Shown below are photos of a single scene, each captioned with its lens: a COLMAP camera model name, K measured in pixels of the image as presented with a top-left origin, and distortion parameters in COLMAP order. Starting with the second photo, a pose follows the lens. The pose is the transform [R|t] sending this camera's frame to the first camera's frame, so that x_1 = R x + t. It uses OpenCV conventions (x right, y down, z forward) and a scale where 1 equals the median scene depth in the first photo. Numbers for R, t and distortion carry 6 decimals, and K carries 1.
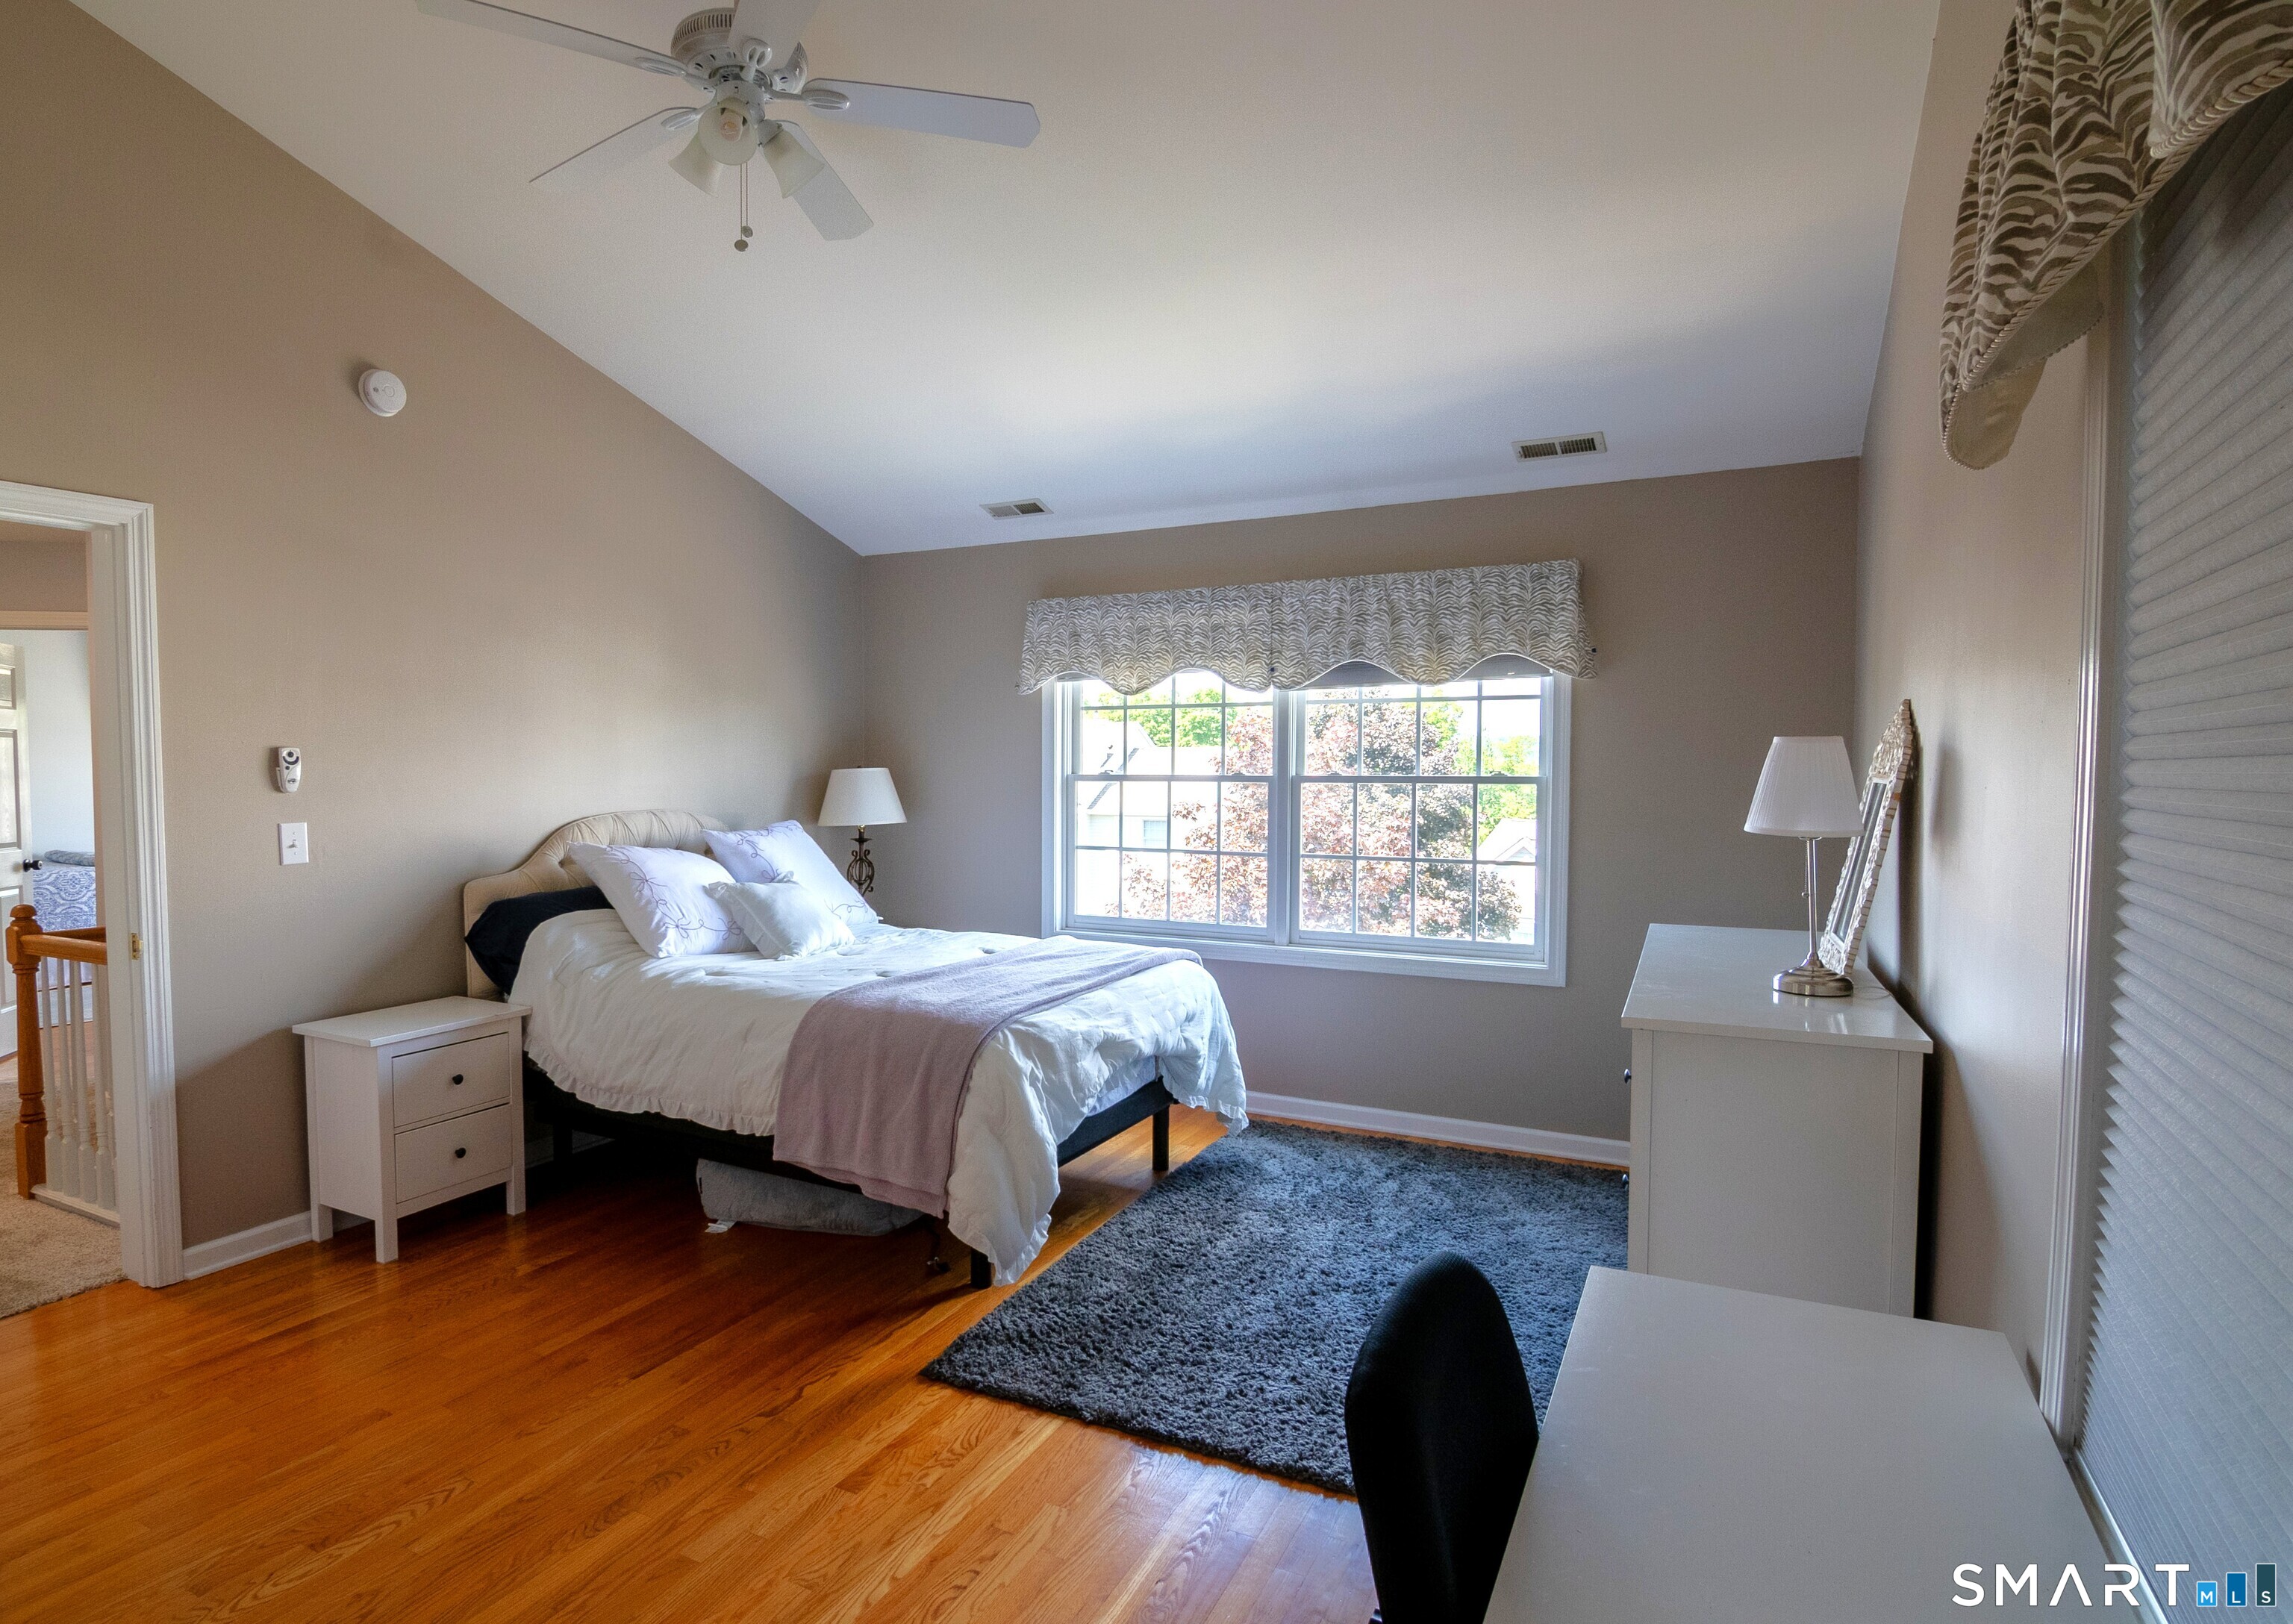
lens RADIAL K [[1155.5, 0, 1146.5], [0, 1155.5, 812.0], [0, 0, 1]] dist [-0.001424, -0.000195]
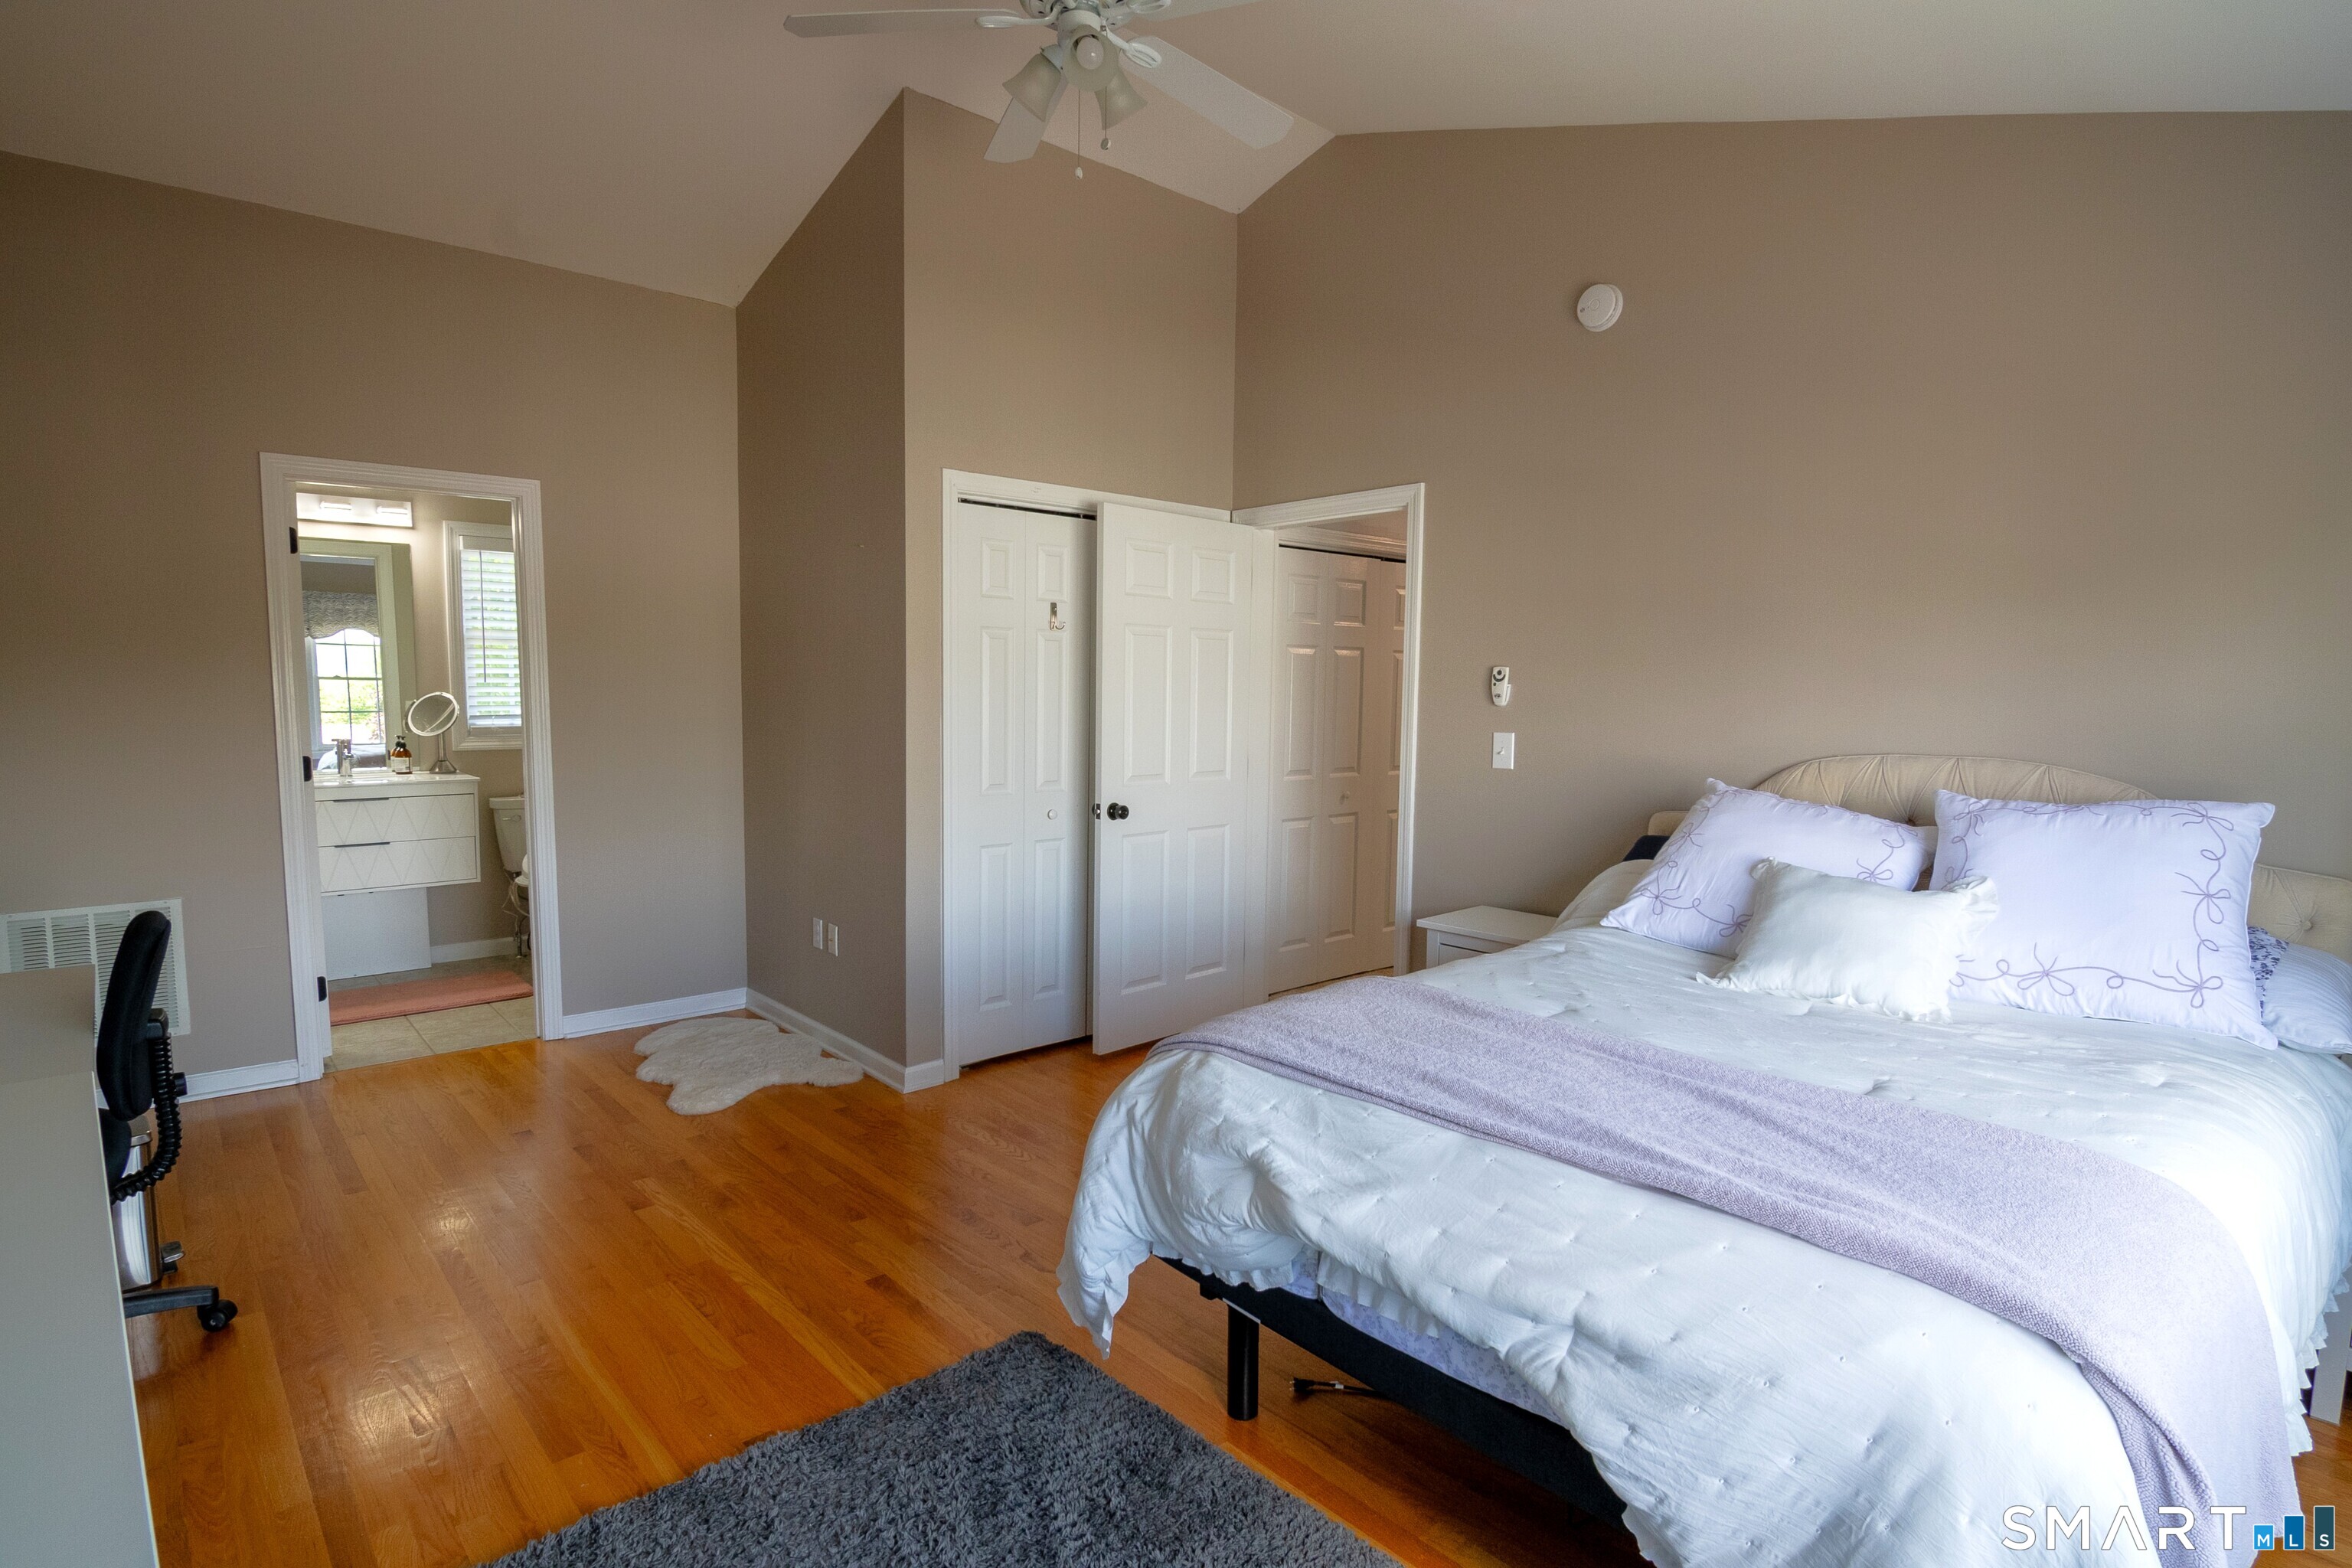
lens RADIAL K [[1229.2, 0, 1176.0], [0, 1229.2, 784.0], [0, 0, 1]] dist [-0.002041, -0.000670]
pose [[-0.371026, 0.070062, -0.925976, 0.514042], [-0.054724, 0.993767, 0.097119, -0.040643], [0.927009, 0.086707, -0.364880, 1.149630]]
